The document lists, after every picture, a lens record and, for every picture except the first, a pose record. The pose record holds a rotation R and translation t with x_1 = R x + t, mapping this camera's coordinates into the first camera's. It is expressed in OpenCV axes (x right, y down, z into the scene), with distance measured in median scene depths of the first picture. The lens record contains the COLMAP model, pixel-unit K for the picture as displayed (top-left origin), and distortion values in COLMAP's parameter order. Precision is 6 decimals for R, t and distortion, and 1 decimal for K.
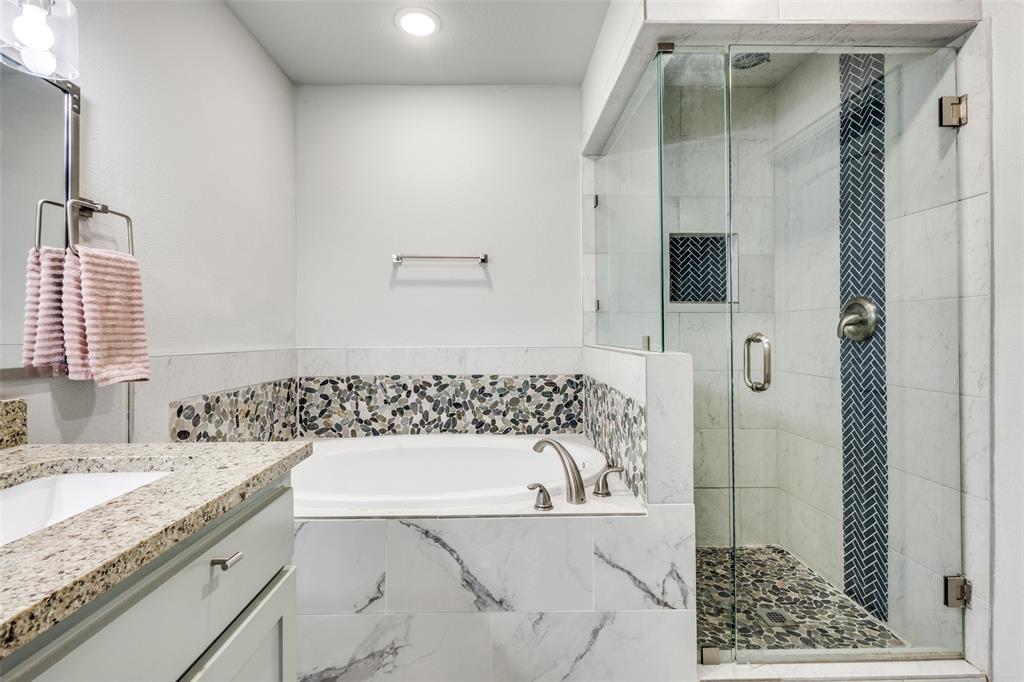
lens RADIAL K [[475.4, 0, 510.9], [0, 475.4, 337.2], [0, 0, 1]] dist [0.011498, -0.001414]
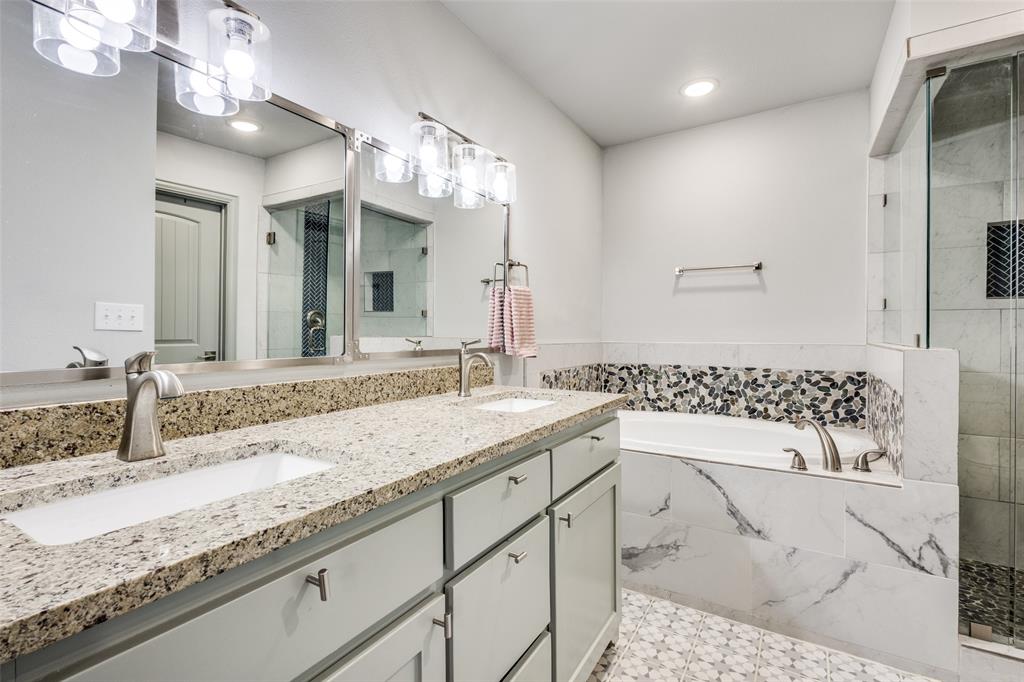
lens RADIAL K [[475.4, 0, 510.7], [0, 475.4, 338.4], [0, 0, 1]] dist [0.011498, -0.001414]
pose [[0.842636, 0.009621, -0.538397, 0.101622], [-0.007037, 0.999952, 0.006857, 0.007253], [0.538437, -0.001989, 0.842663, -0.472251]]
